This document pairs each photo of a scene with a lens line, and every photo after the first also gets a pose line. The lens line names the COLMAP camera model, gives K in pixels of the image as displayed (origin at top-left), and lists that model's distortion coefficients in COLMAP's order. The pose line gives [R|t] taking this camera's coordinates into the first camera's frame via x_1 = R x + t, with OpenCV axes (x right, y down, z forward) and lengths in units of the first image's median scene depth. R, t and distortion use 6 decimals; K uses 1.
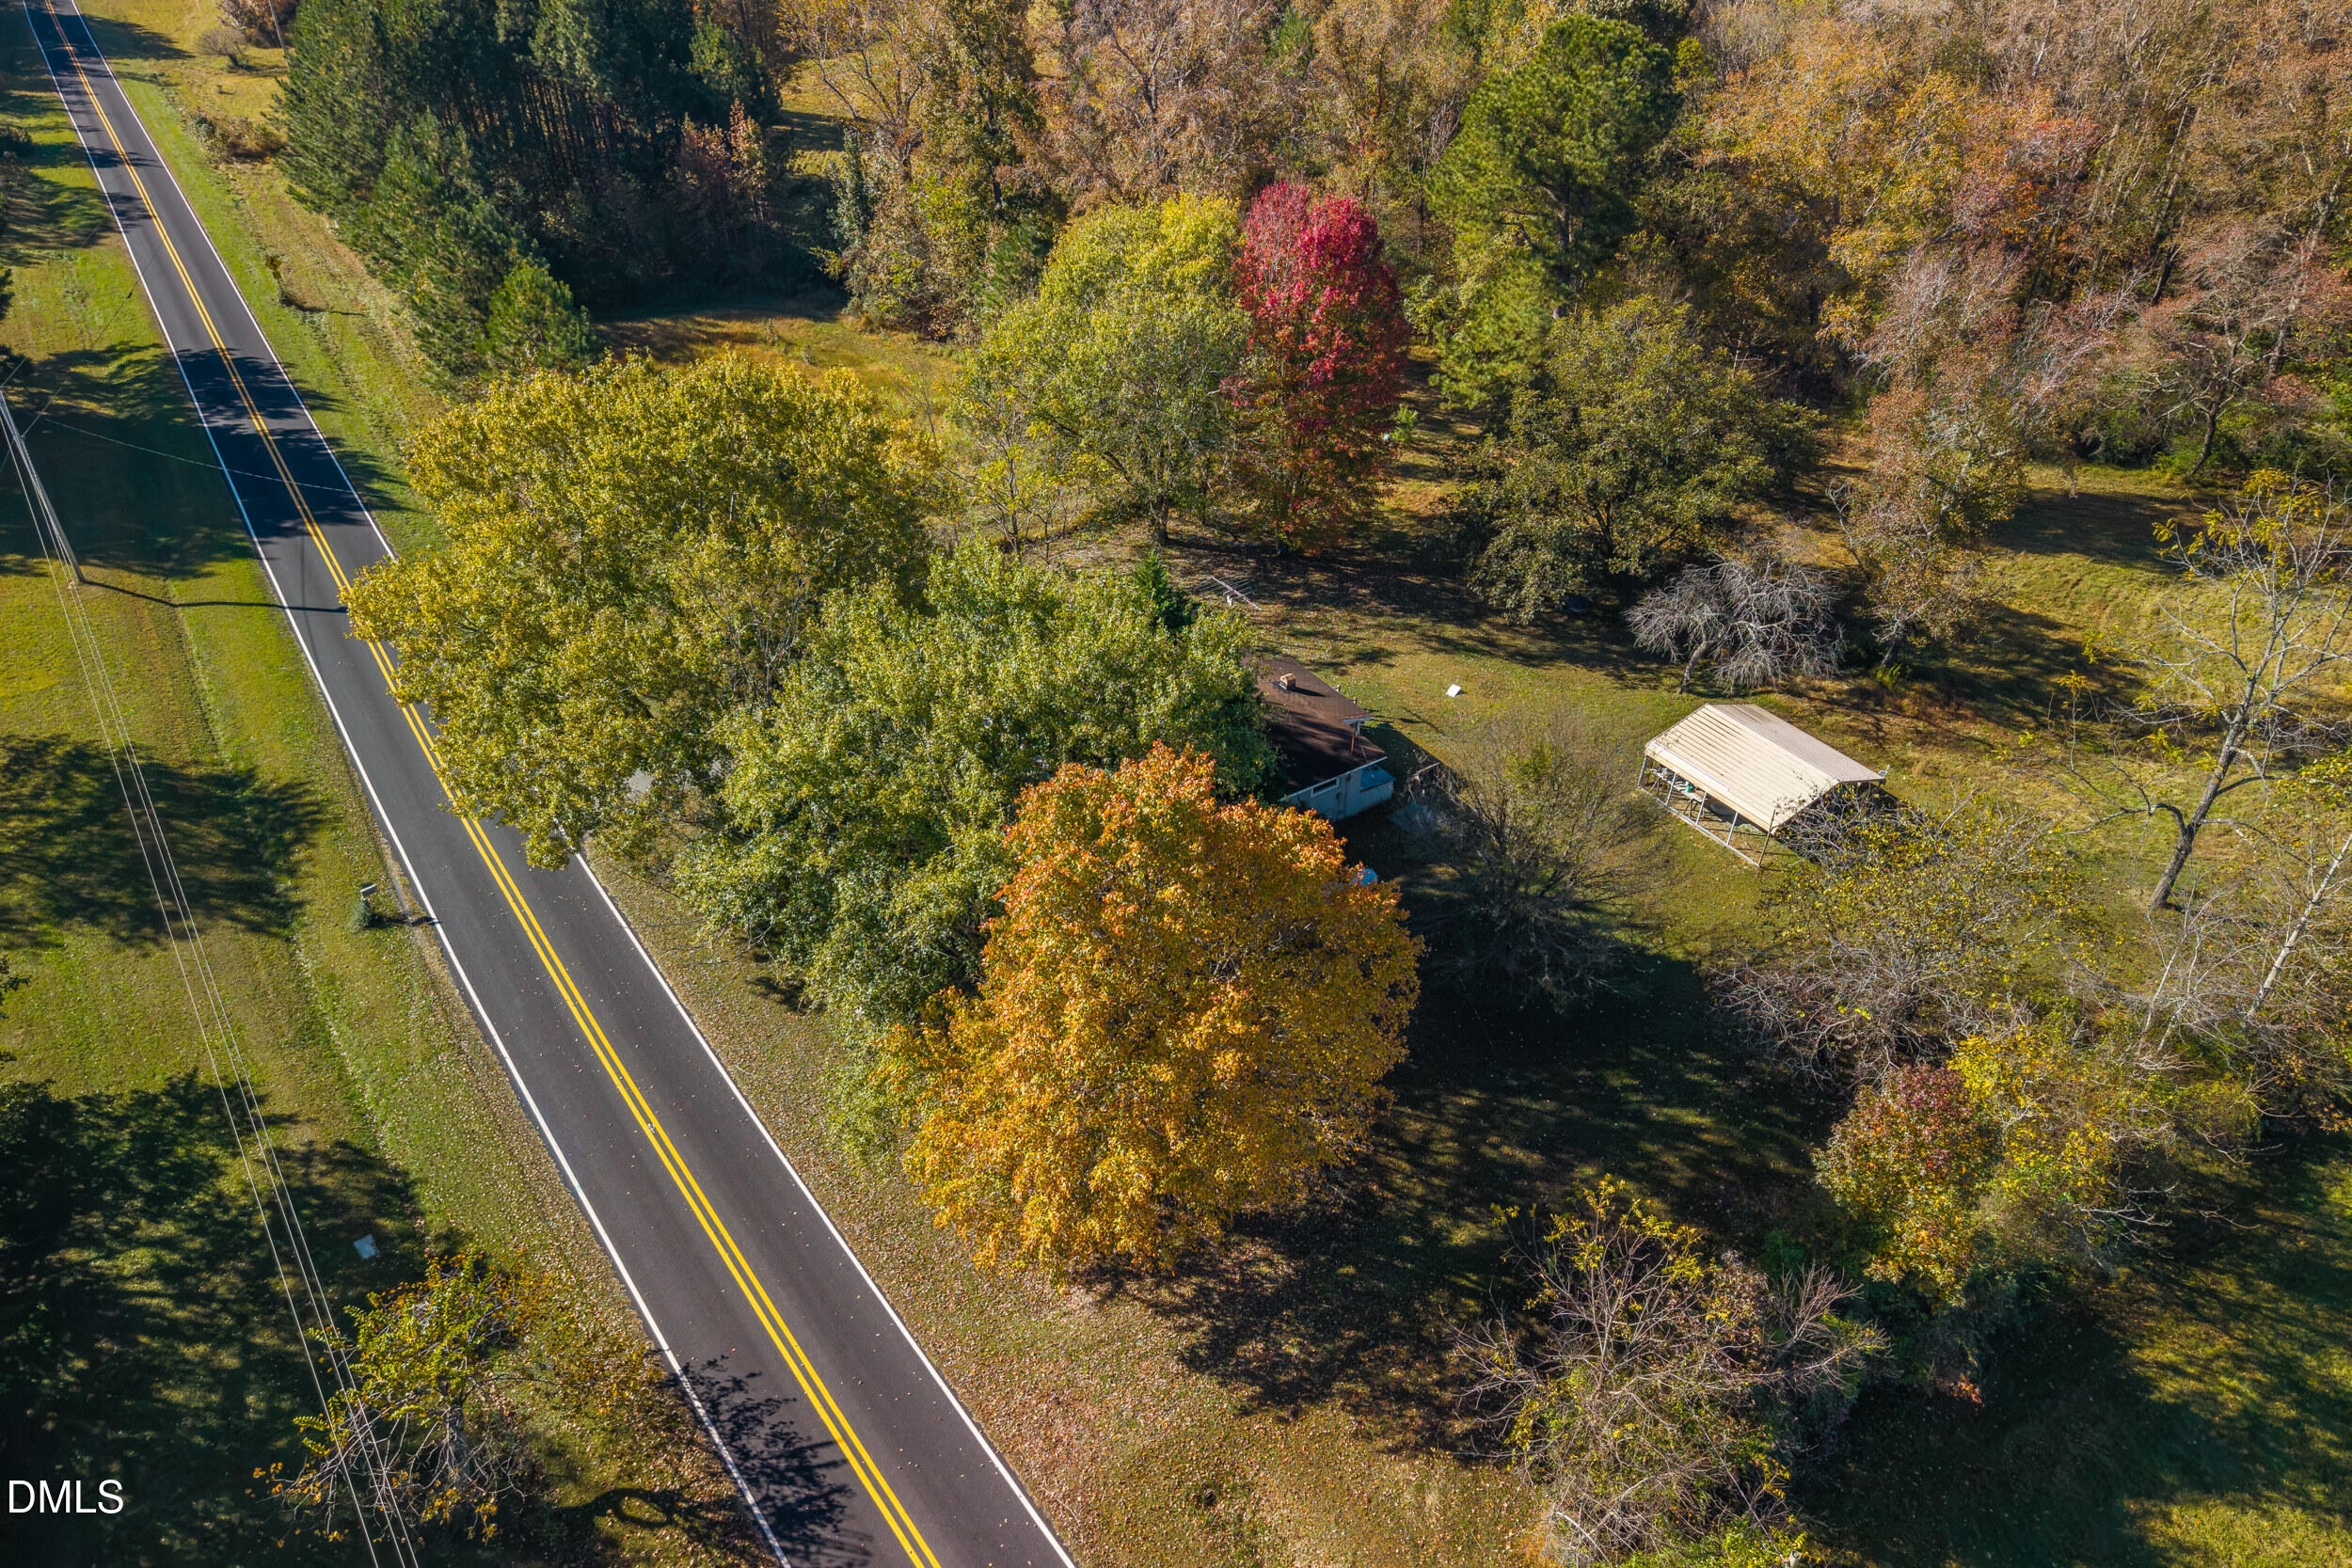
lens RADIAL K [[1556.6, 0, 1174.4], [0, 1556.6, 768.7], [0, 0, 1]] dist [0.028277, -0.026264]
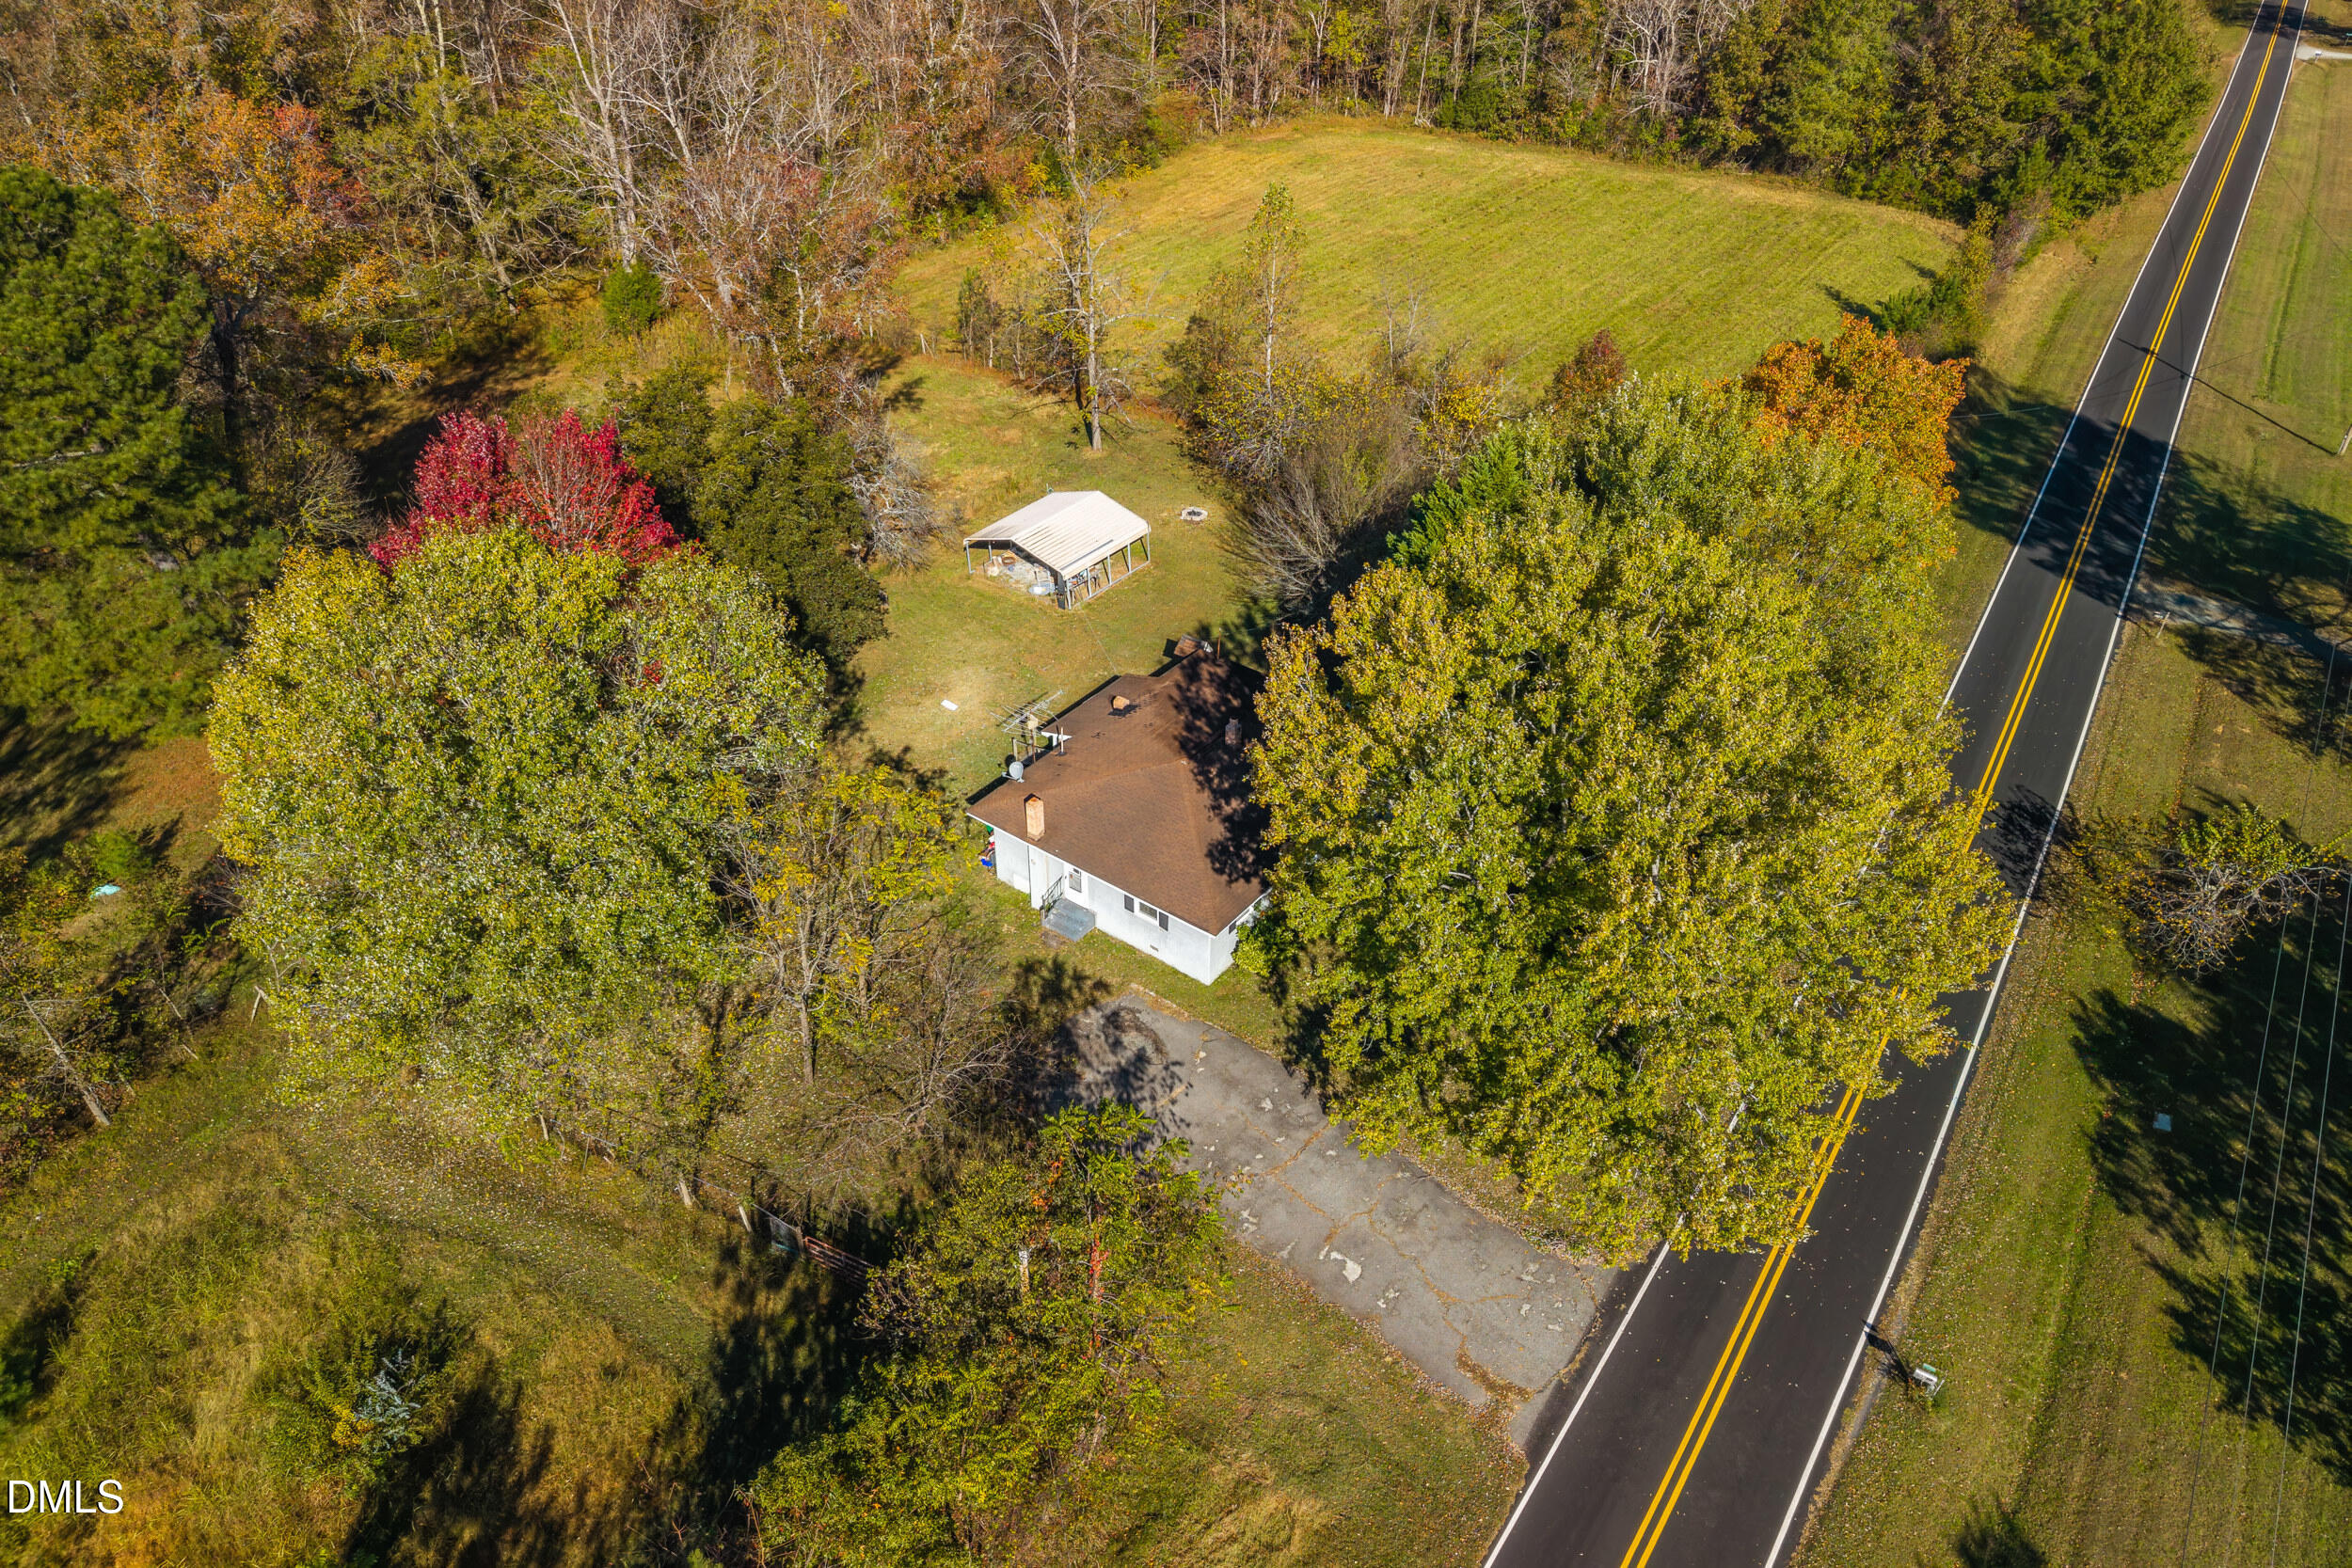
lens RADIAL K [[1556.6, 0, 1161.0], [0, 1556.6, 762.1], [0, 0, 1]] dist [0.028277, -0.026264]
pose [[-0.319144, -0.559441, 0.764966, -0.531189], [0.537434, 0.558000, 0.632298, -0.484662], [-0.780584, 0.612913, 0.122580, 0.675336]]
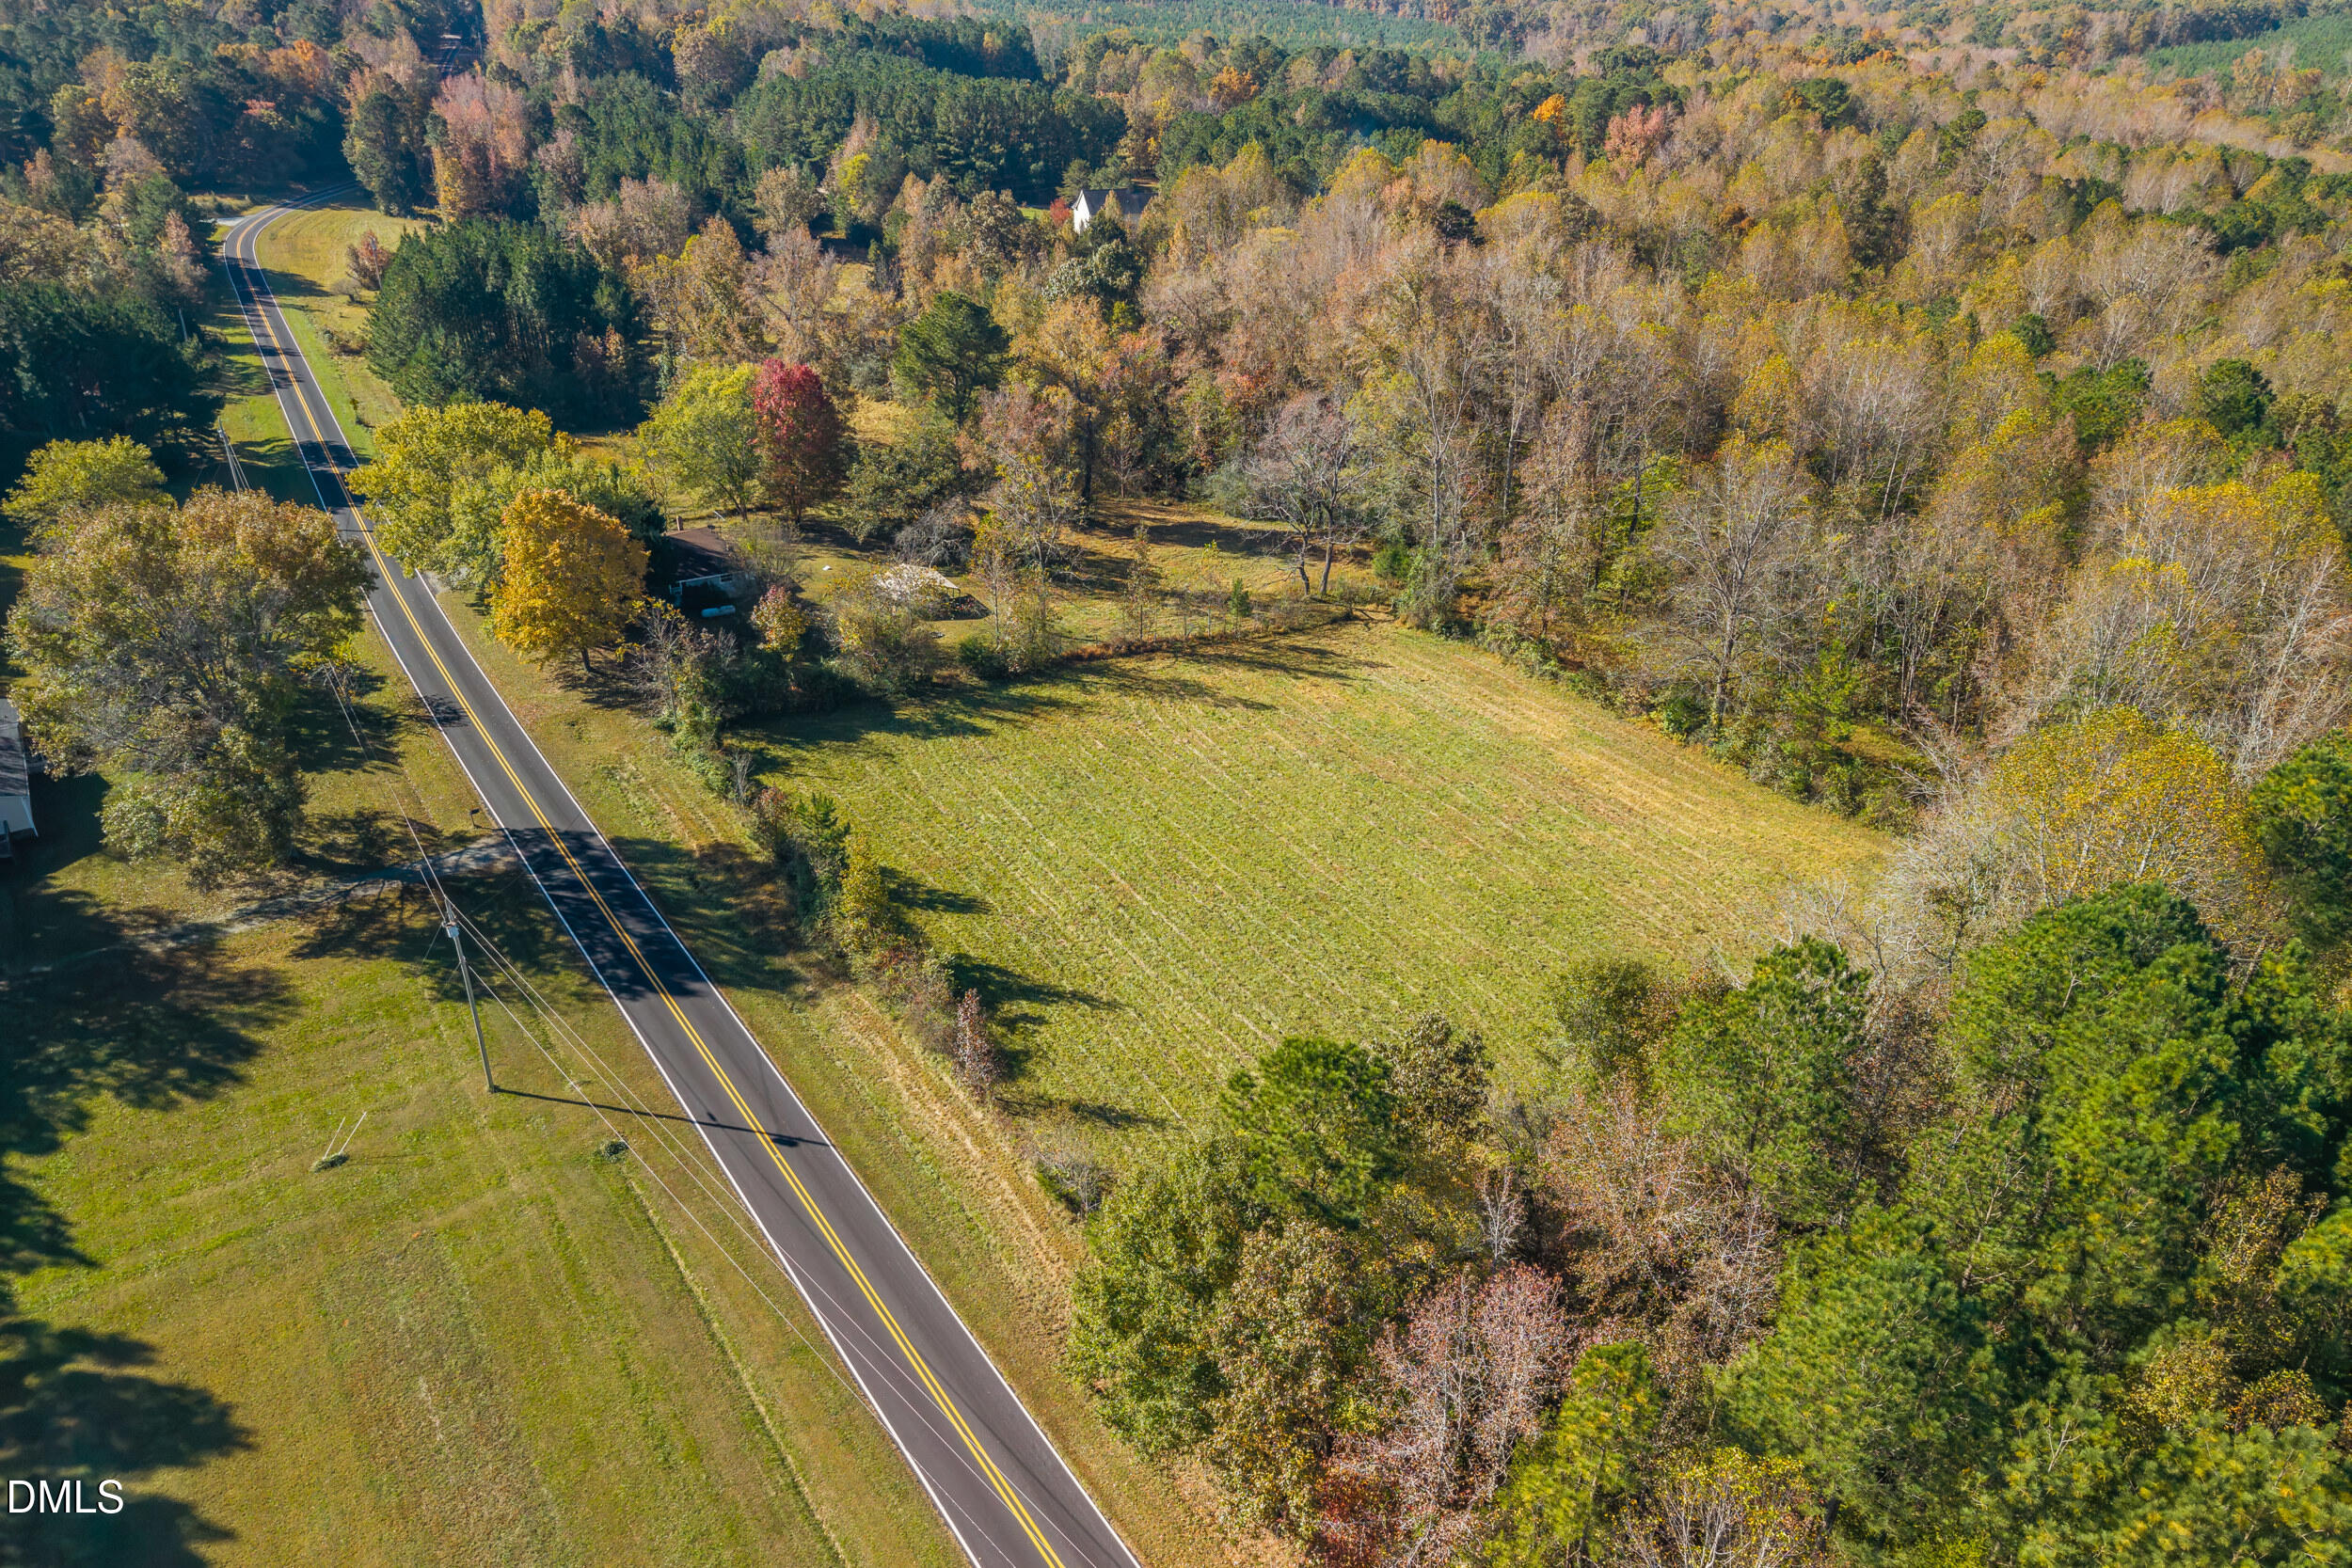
lens RADIAL K [[1556.6, 0, 1151.5], [0, 1556.6, 786.0], [0, 0, 1]] dist [0.028277, -0.026264]
pose [[0.998172, 0.029429, -0.052791, 0.655833], [-0.035899, 0.991365, -0.126121, 0.449373], [0.048623, 0.127786, 0.990609, -1.007124]]
